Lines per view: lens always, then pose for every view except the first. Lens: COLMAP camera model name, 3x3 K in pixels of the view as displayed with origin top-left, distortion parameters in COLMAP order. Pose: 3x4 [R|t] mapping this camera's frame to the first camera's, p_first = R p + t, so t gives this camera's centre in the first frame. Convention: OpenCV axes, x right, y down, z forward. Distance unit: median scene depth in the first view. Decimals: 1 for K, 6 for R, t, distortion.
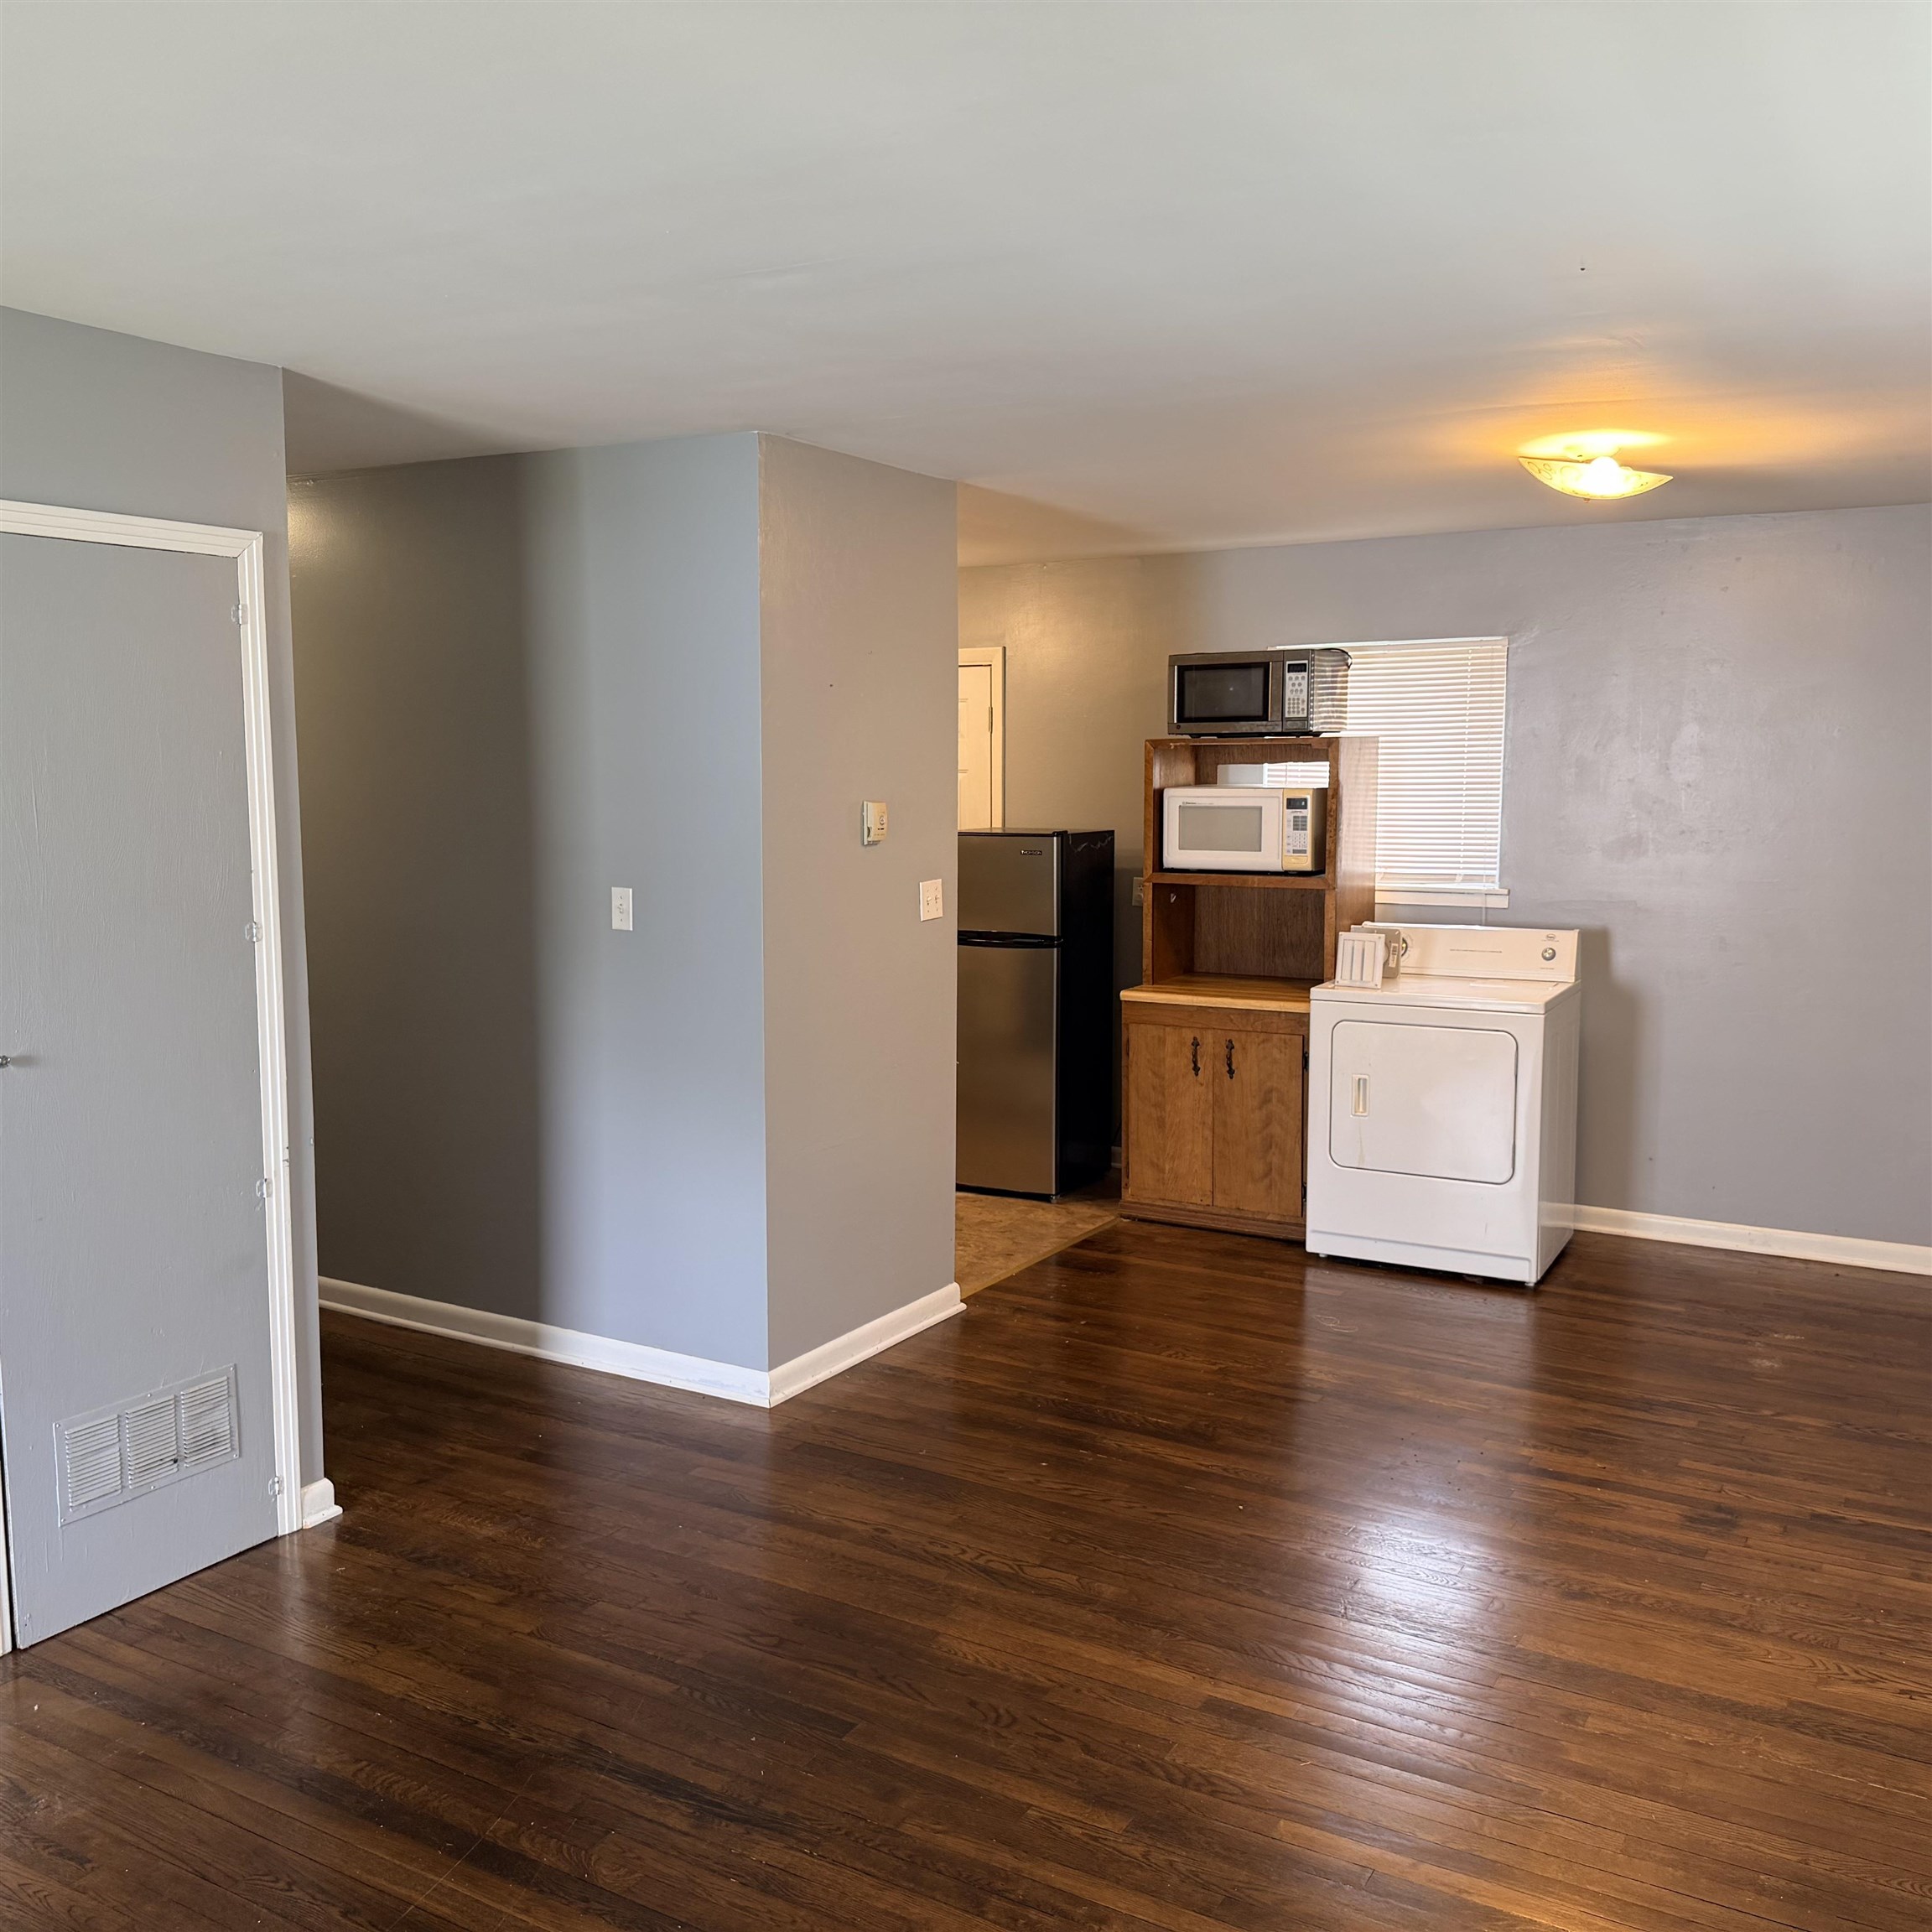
lens RADIAL K [[1862.0, 0, 966.0], [0, 1862.0, 966.0], [0, 0, 1]] dist [0.018096, 0.034221]
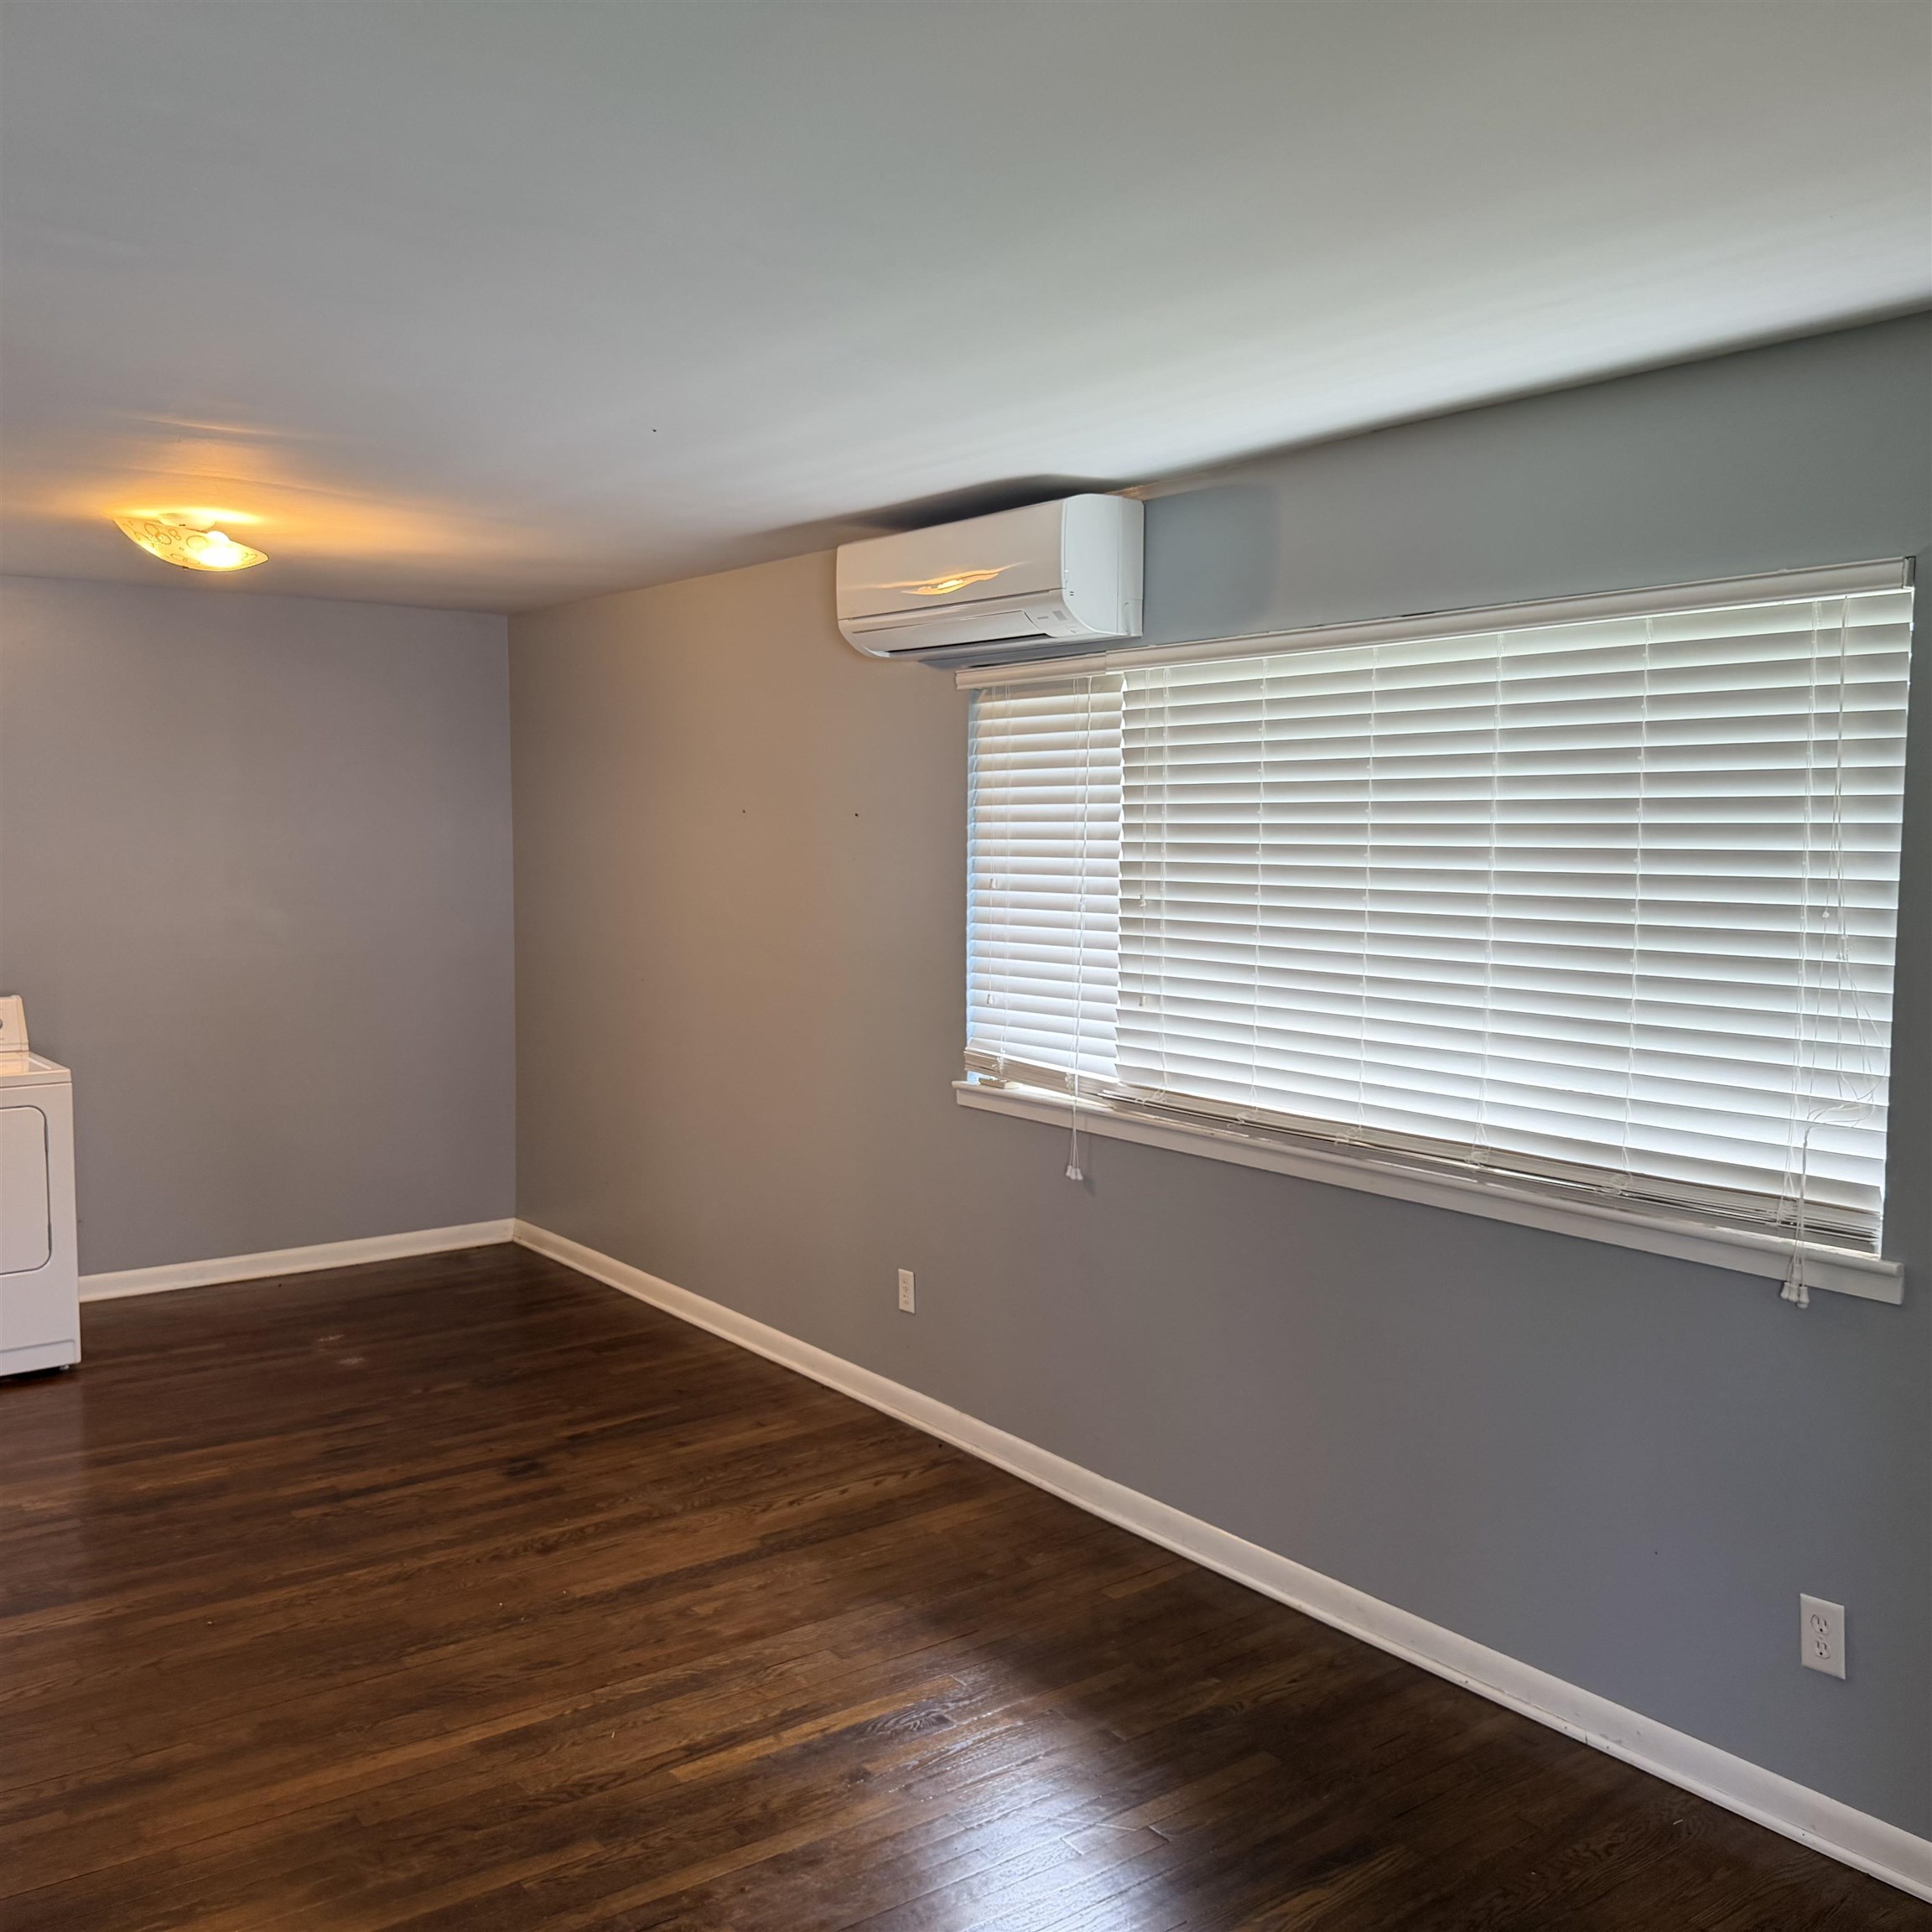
lens RADIAL K [[1862.0, 0, 966.0], [0, 1862.0, 966.0], [0, 0, 1]] dist [0.018096, 0.034221]
pose [[0.406888, -0.079557, 0.910007, -0.519216], [0.107052, 0.993489, 0.038989, -0.030830], [-0.907184, 0.081554, 0.412755, 0.242246]]
